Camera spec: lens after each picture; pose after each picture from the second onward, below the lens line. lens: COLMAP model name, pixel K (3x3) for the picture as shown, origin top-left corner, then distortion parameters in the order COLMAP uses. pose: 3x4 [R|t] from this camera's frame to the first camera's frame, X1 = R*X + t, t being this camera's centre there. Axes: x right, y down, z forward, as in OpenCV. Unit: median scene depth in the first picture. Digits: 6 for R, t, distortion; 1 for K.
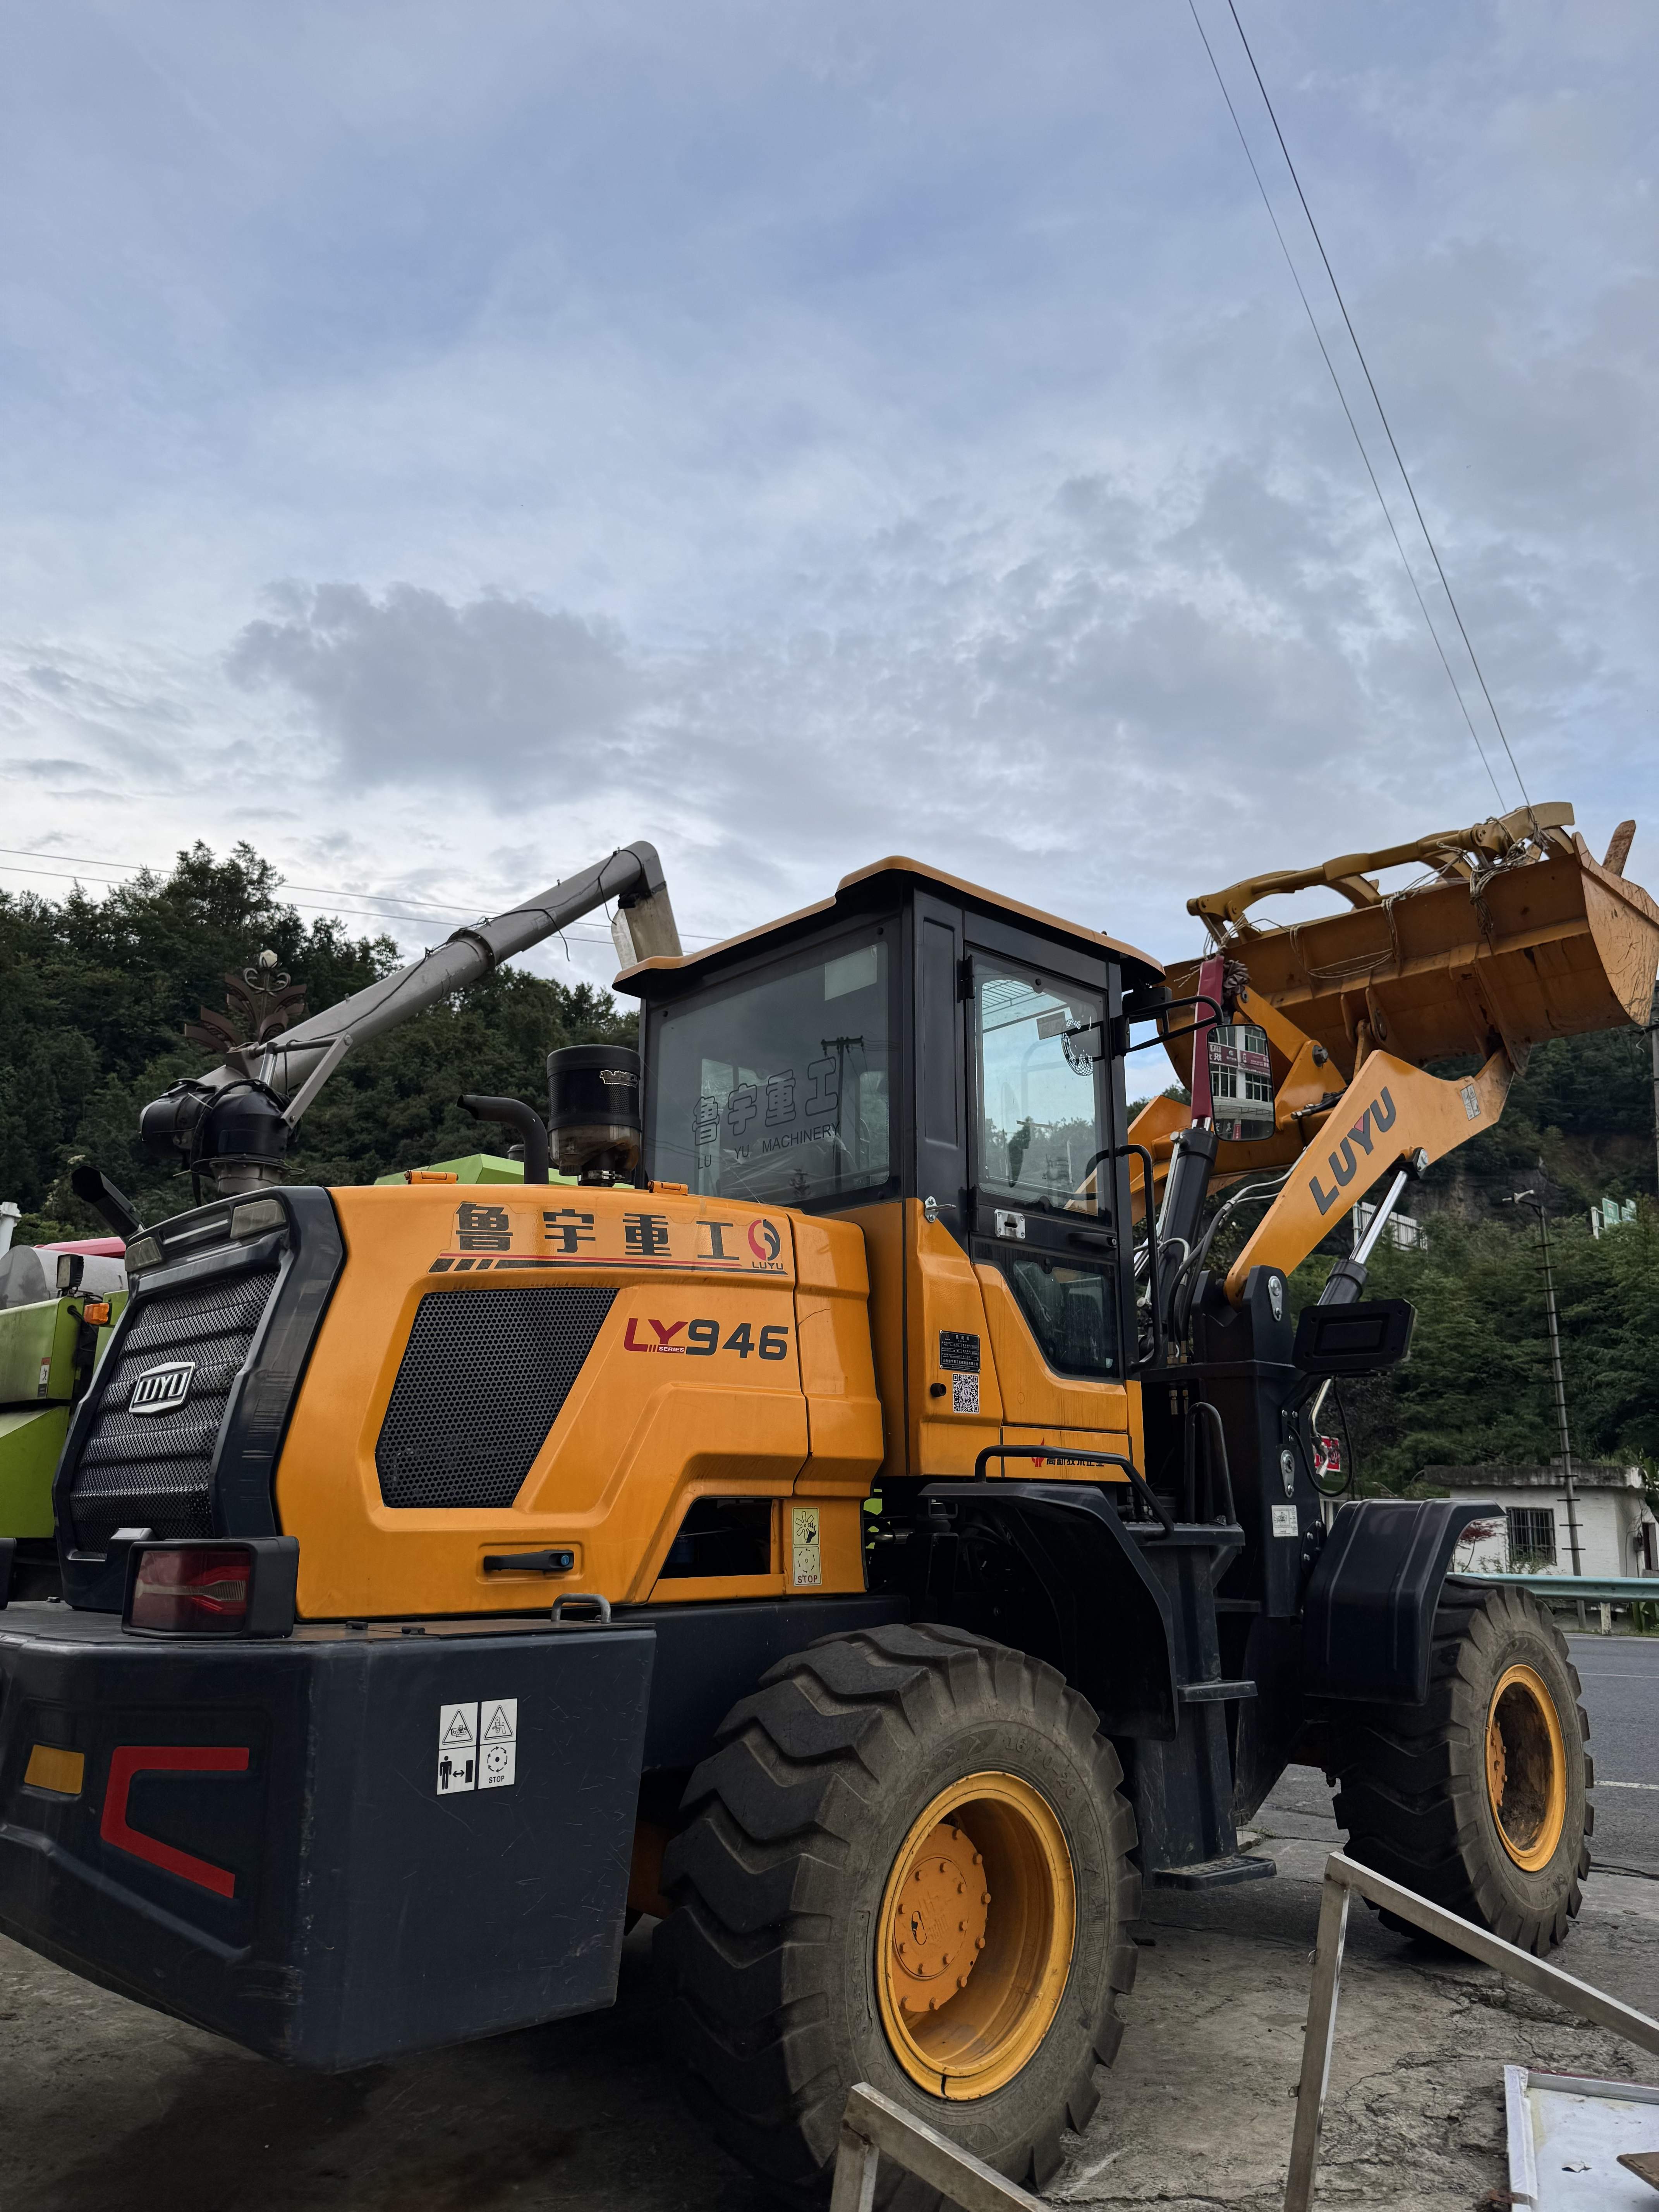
lens RADIAL K [[1511.1, 0, 798.7], [0, 1511.1, 1099.4], [0, 0, 1]] dist [0.105456, -0.189477]
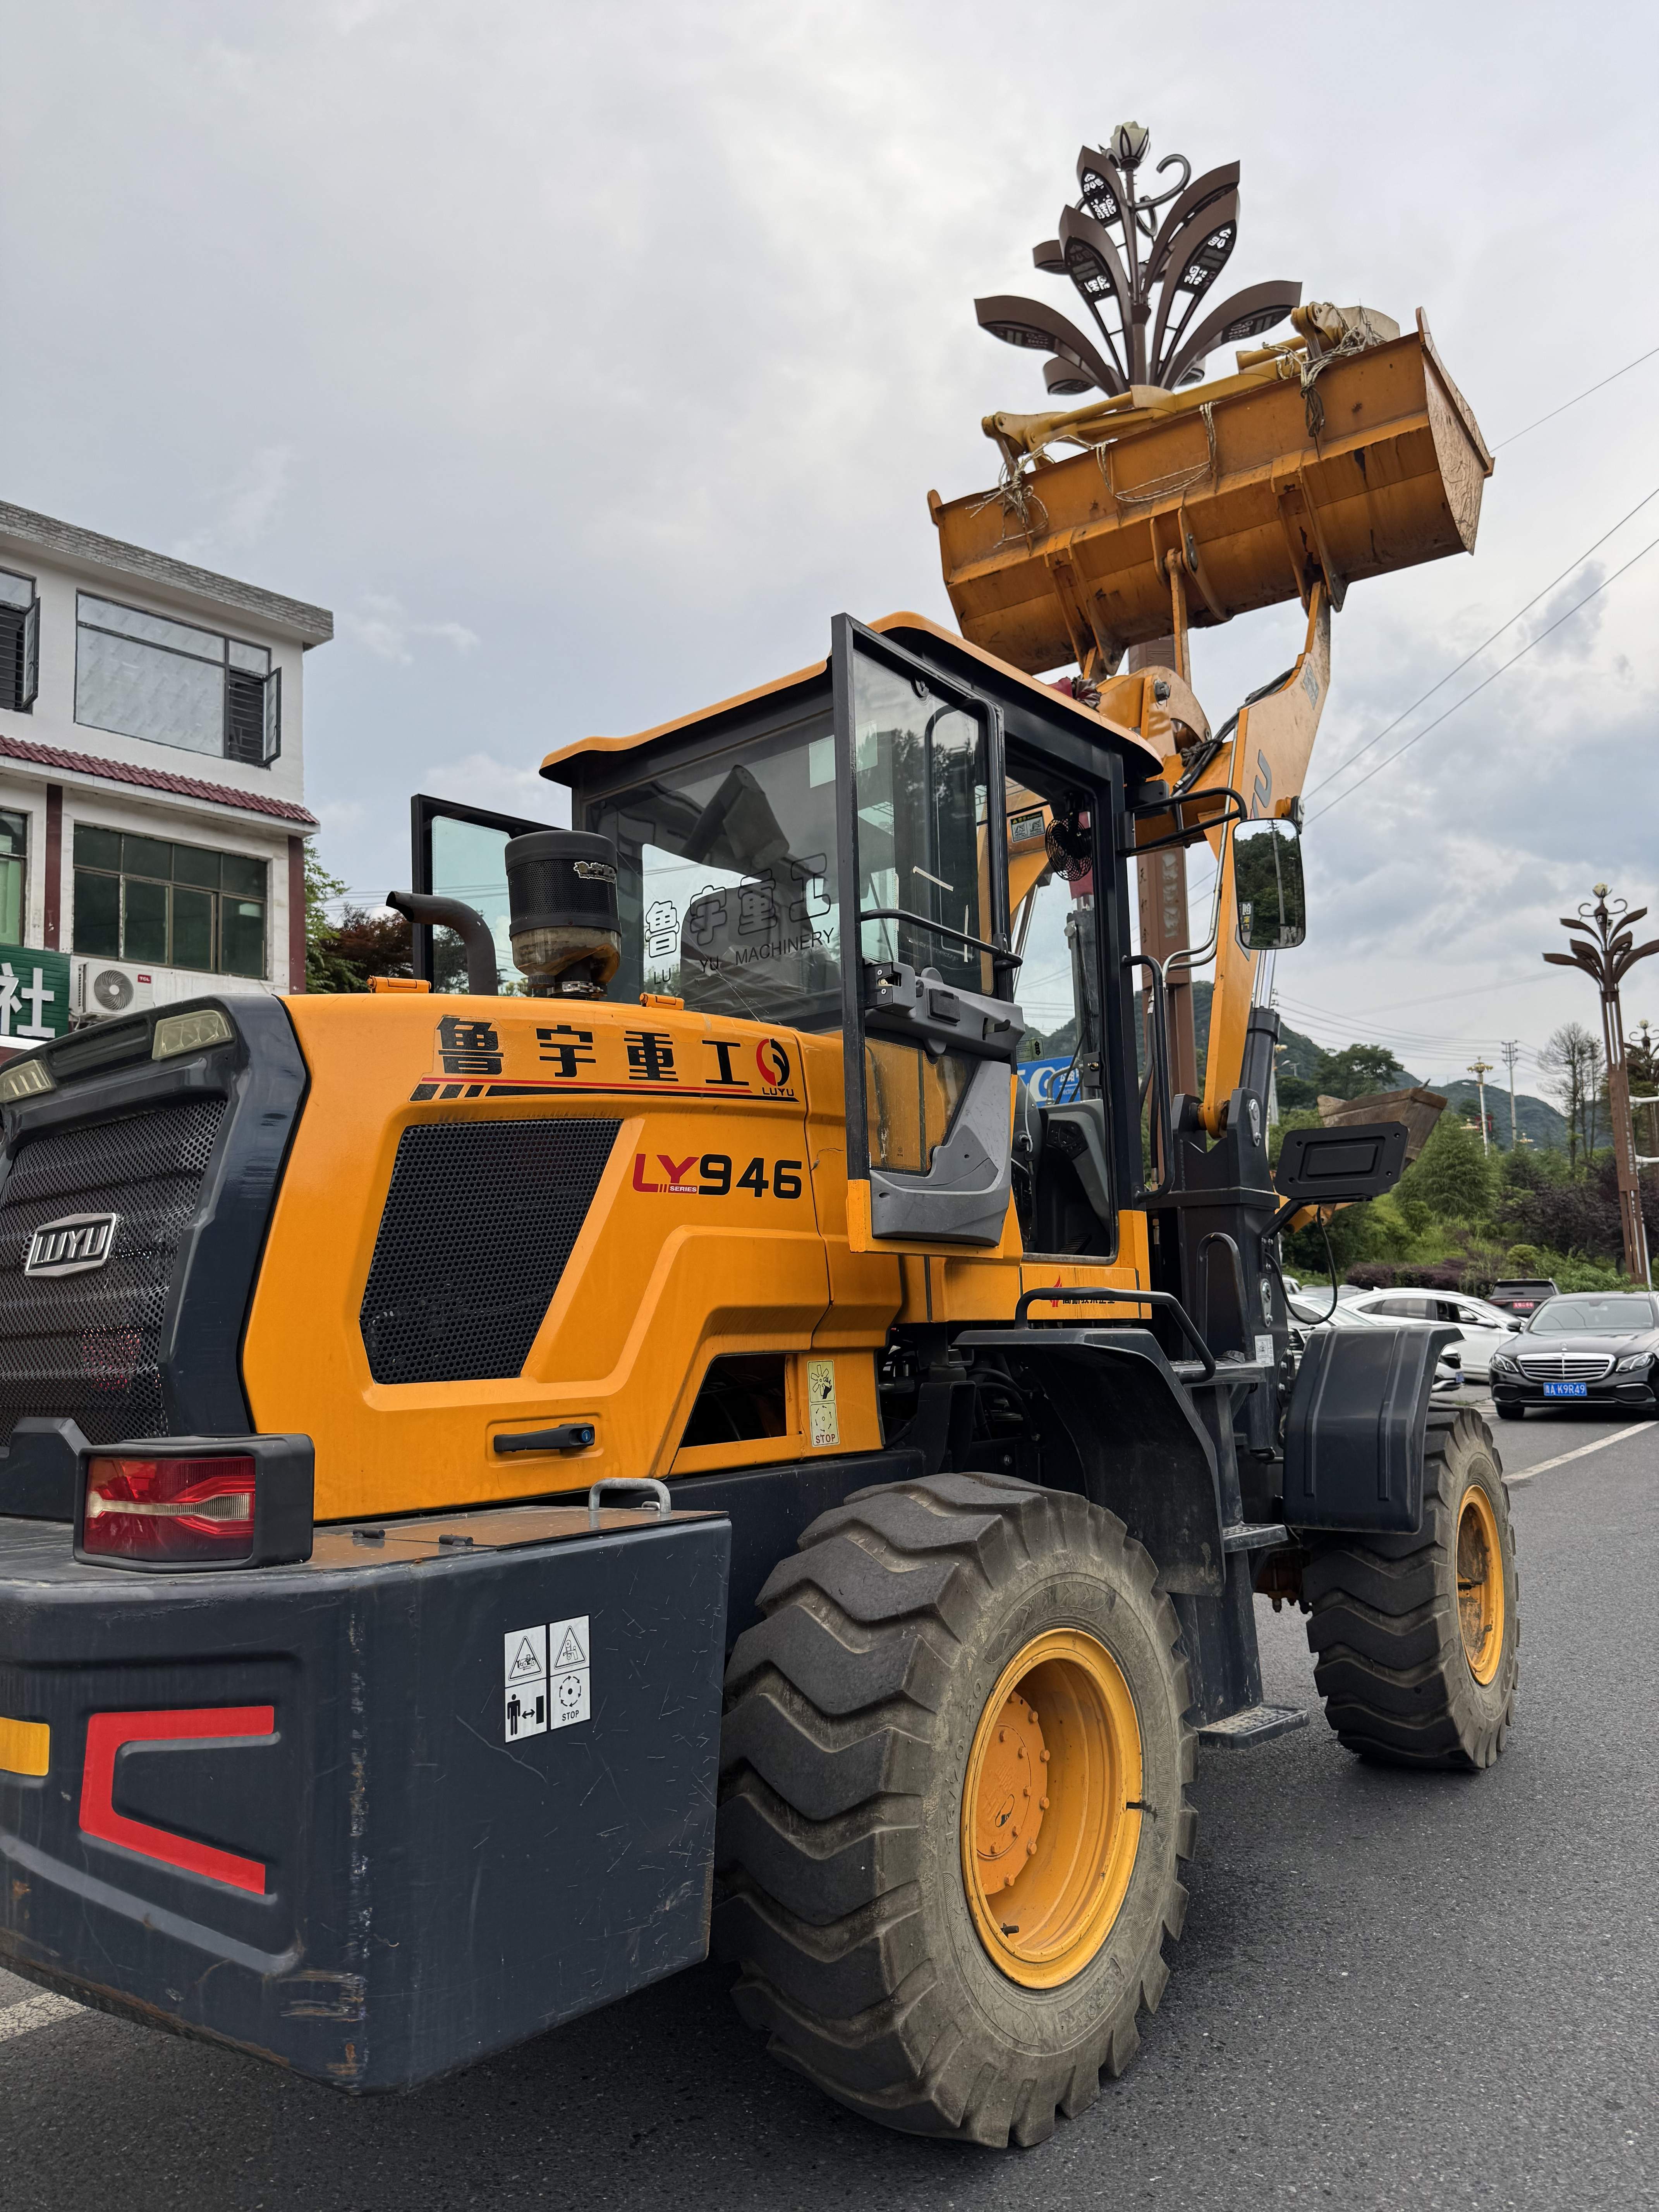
lens RADIAL K [[1558.3, 0, 829.5], [0, 1558.3, 1106.0], [0, 0, 1]] dist [0.118953, -0.234081]
pose [[0.994571, -0.012146, 0.103346, -0.096444], [0.000266, 0.993459, 0.114193, 0.018431], [-0.104057, -0.113545, 0.988069, 0.131564]]
